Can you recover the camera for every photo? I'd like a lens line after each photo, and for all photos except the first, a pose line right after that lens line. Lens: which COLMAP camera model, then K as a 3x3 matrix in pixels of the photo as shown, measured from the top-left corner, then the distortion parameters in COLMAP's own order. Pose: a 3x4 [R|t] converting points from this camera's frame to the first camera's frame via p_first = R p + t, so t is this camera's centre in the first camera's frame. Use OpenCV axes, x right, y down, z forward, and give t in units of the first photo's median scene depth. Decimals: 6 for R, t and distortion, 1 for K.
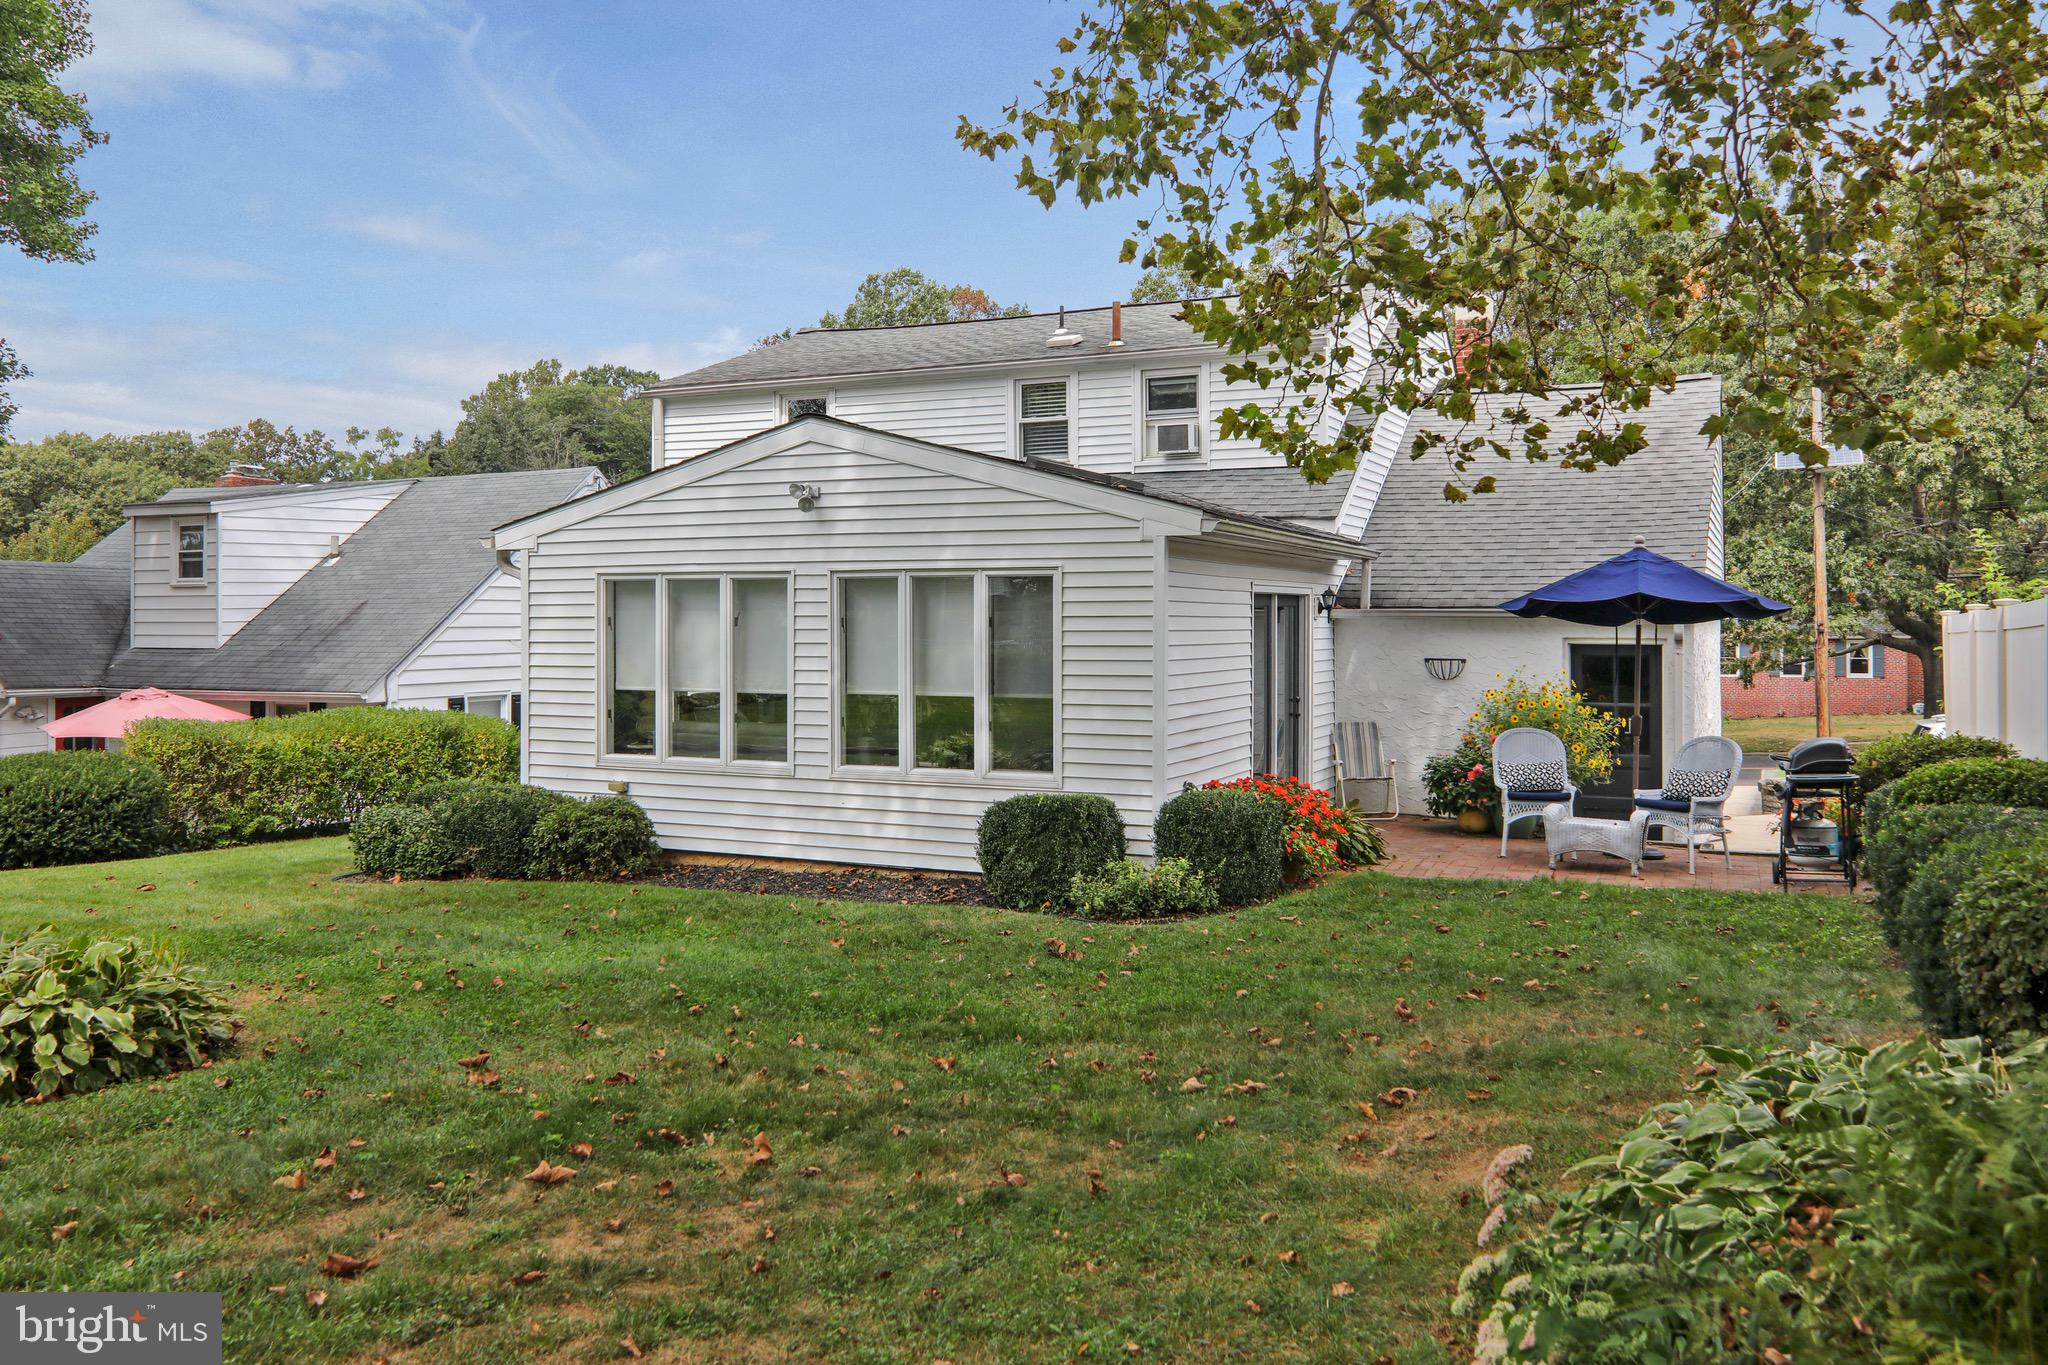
lens RADIAL K [[1555.8, 0, 1023.2], [0, 1555.8, 626.3], [0, 0, 1]] dist [-0.000522, 0.002605]
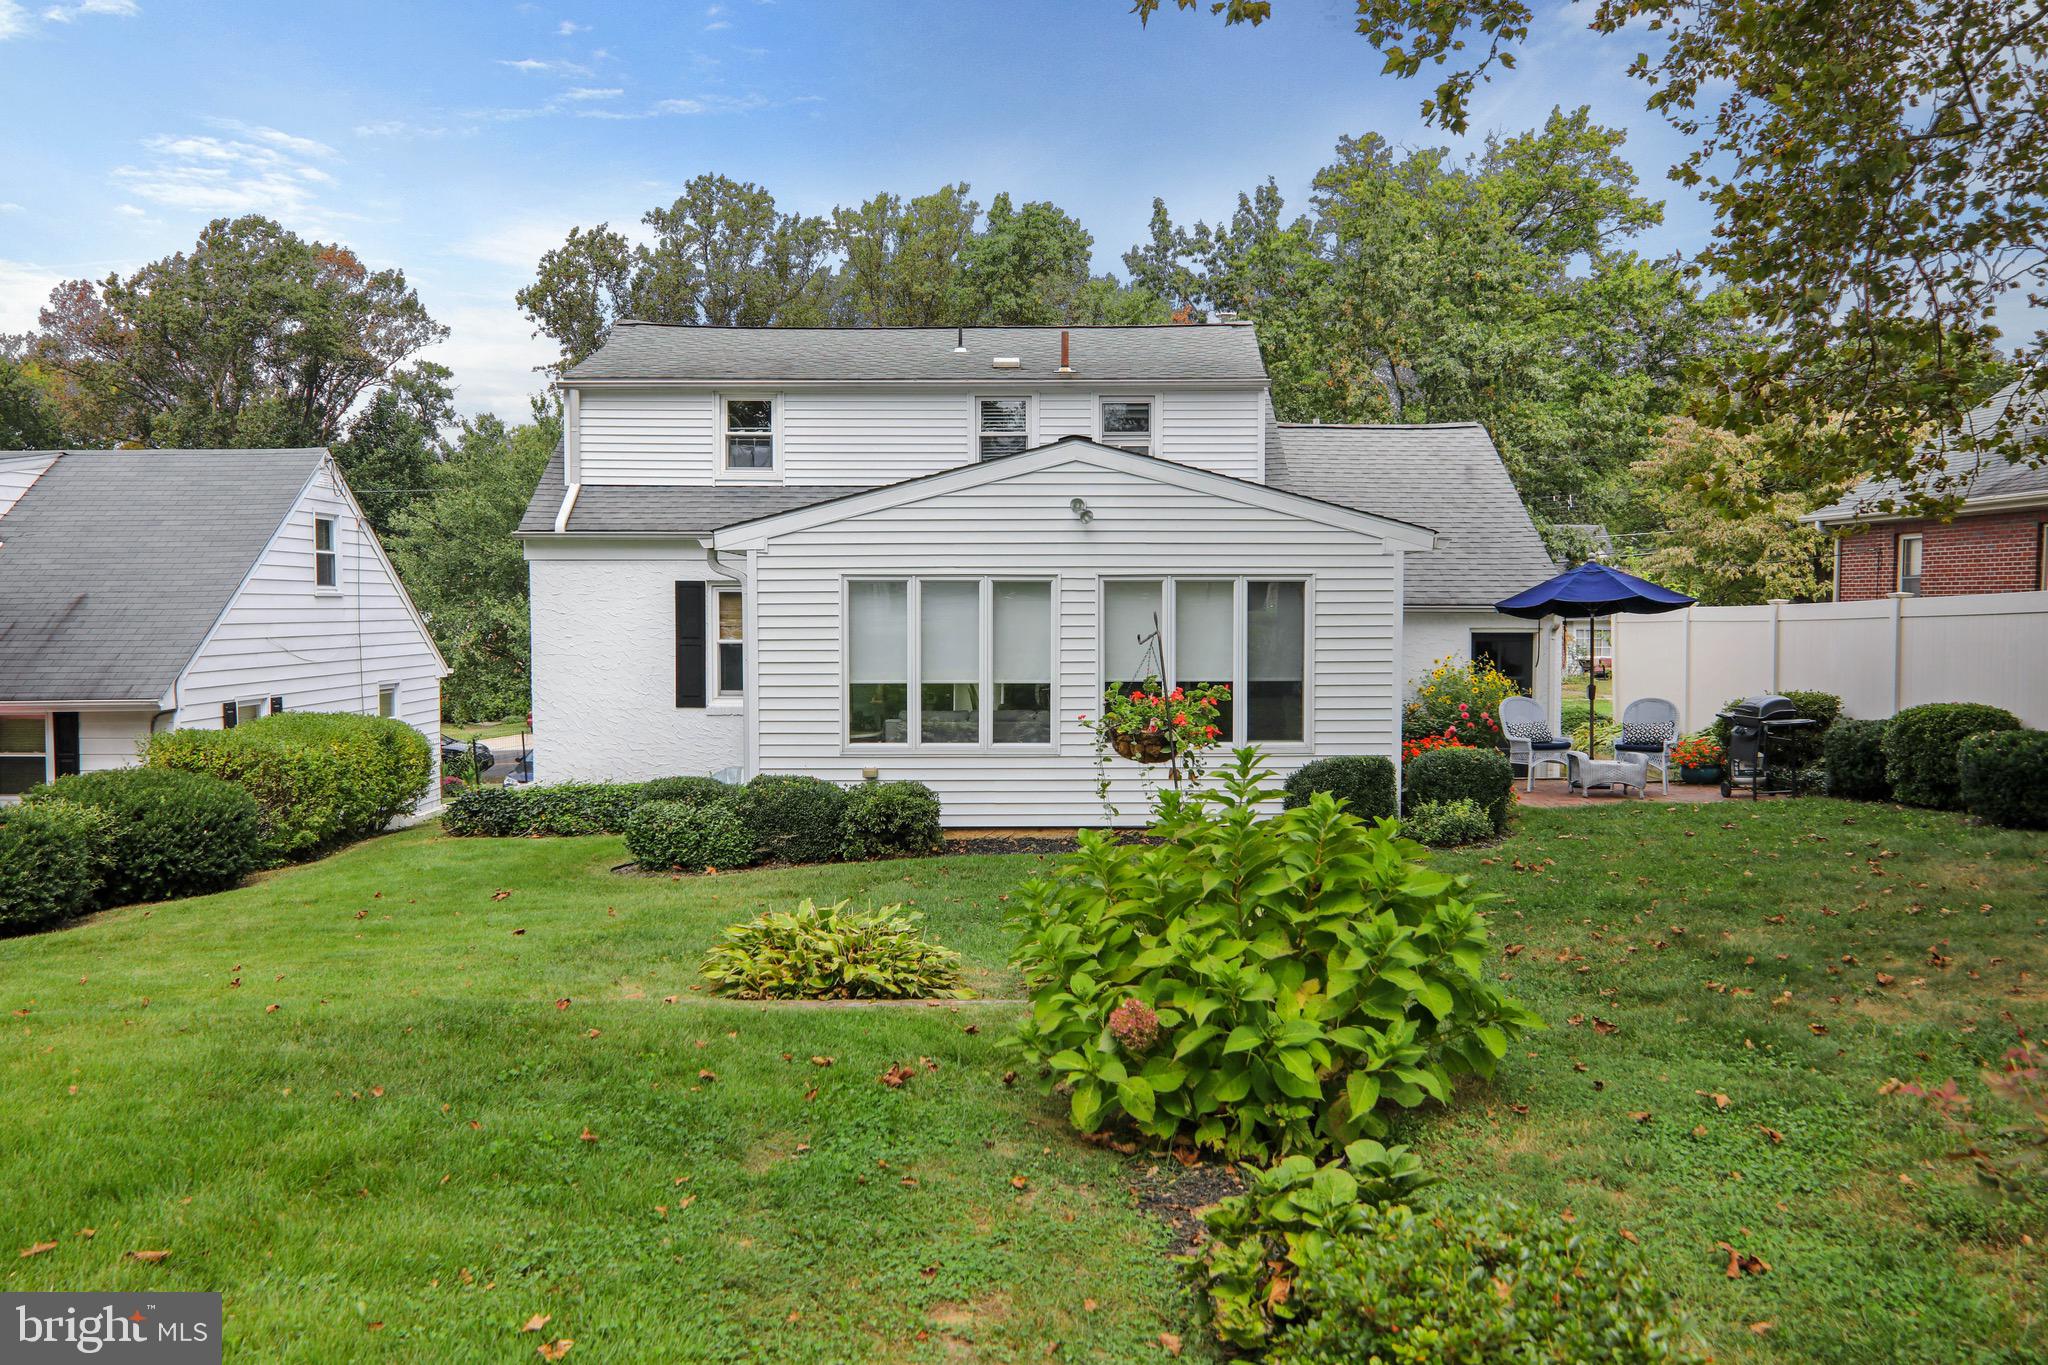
lens RADIAL K [[1526.5, 0, 1026.4], [0, 1526.5, 725.0], [0, 0, 1]] dist [-0.005072, 0.000435]
pose [[0.902243, -0.034523, 0.429844, -0.636988], [0.003517, 0.997346, 0.072719, -0.006973], [-0.431214, -0.064099, 0.899970, 0.002700]]
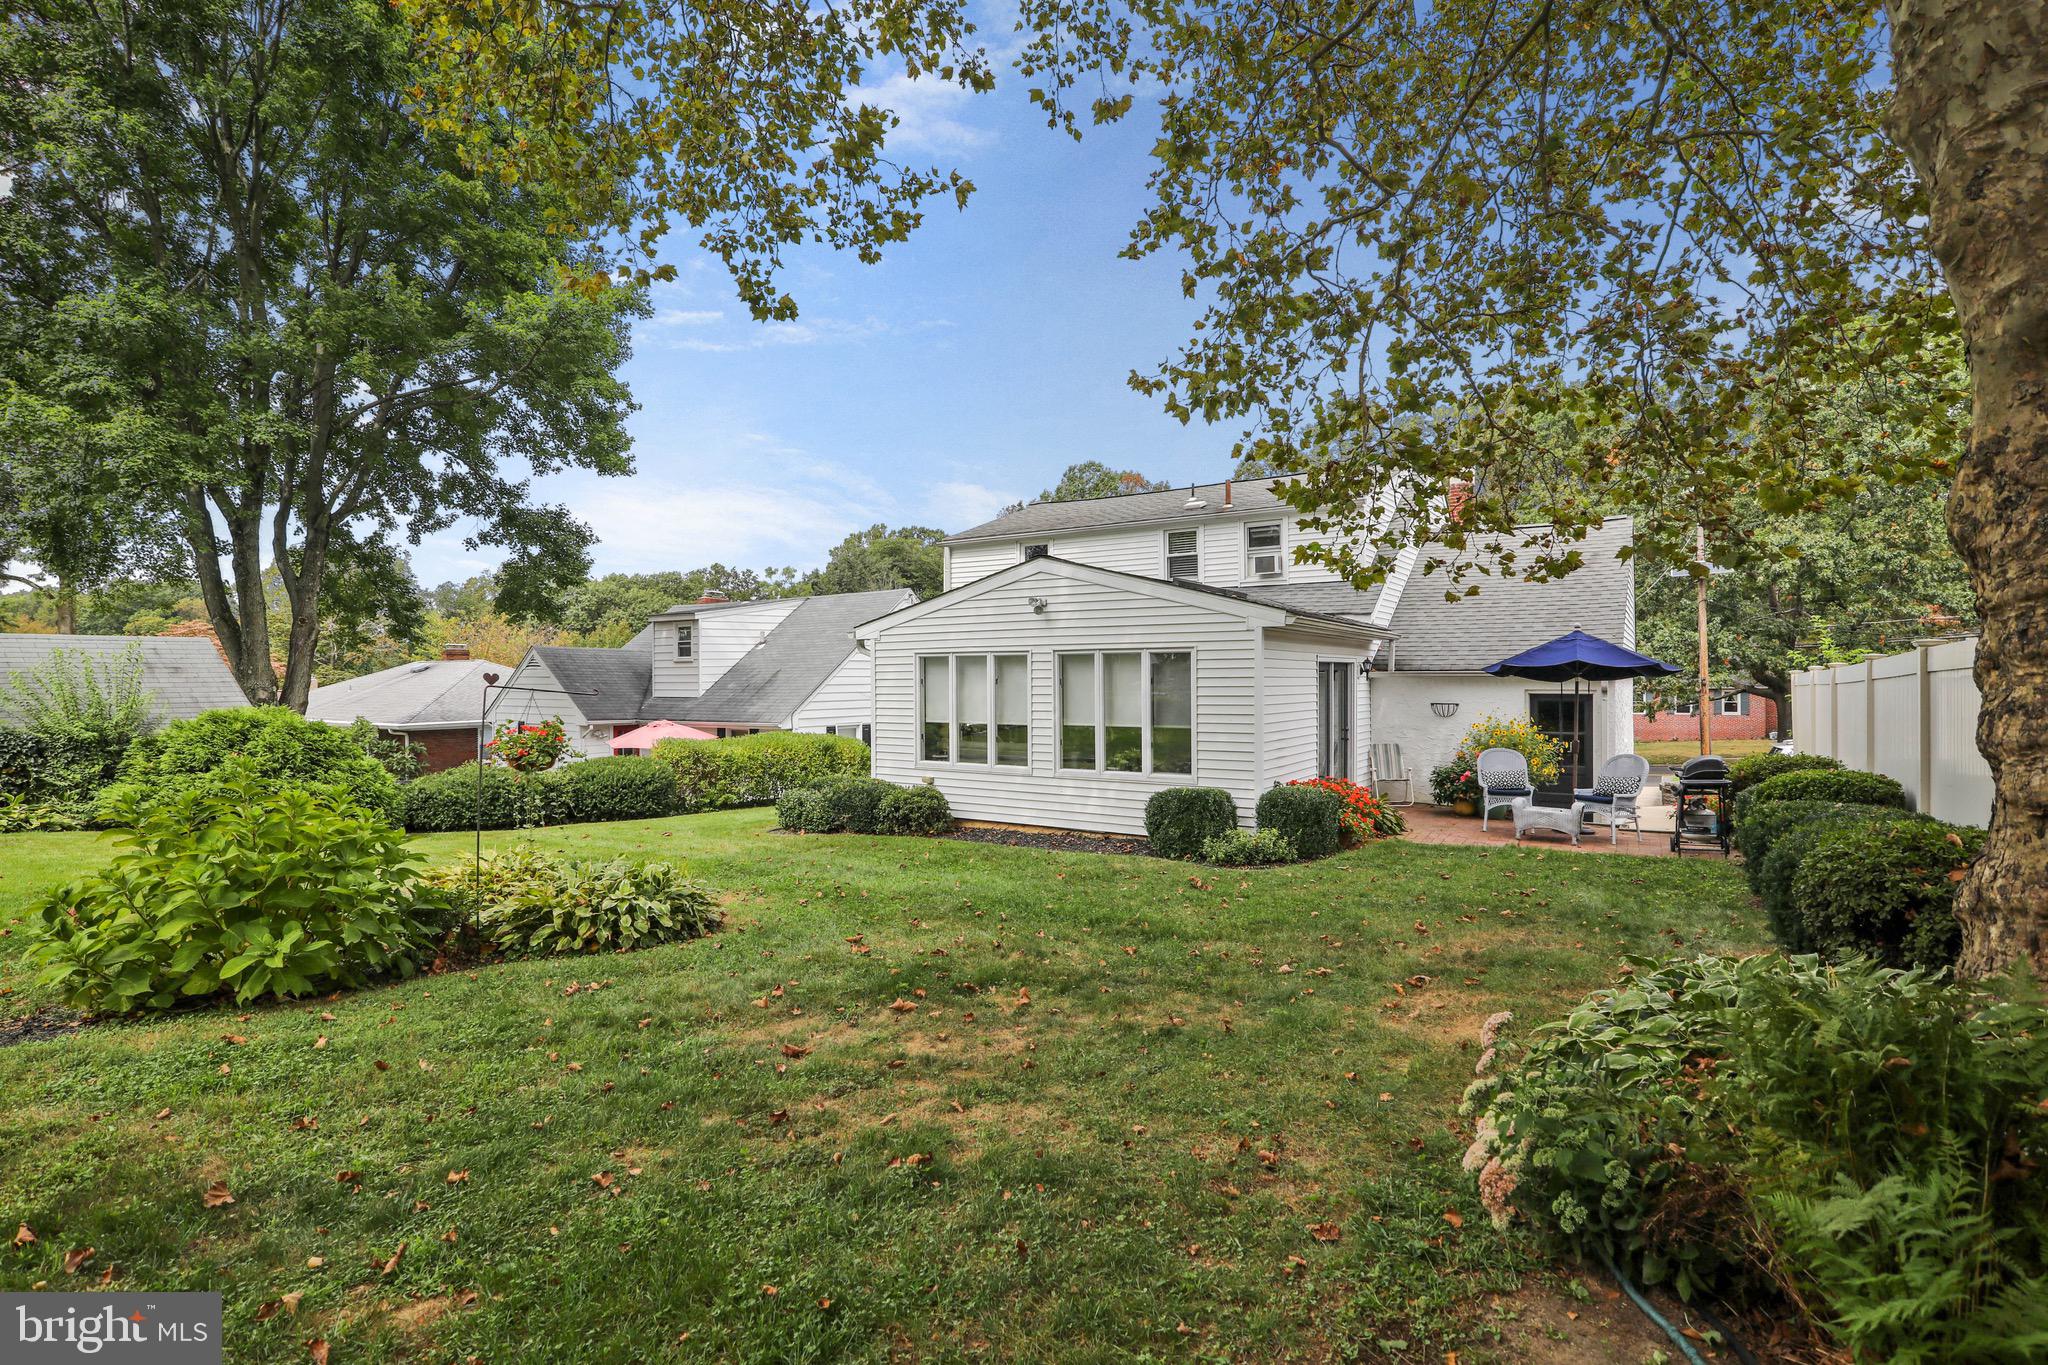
lens RADIAL K [[961.8, 0, 1024.0], [0, 961.8, 682.5], [0, 0, 1]] dist [-0.021032, -0.000268]
pose [[0.989300, -0.003605, -0.145852, -0.006160], [0.003622, 0.999993, -0.000143, -0.001537], [0.145851, -0.000387, 0.989306, -0.010459]]
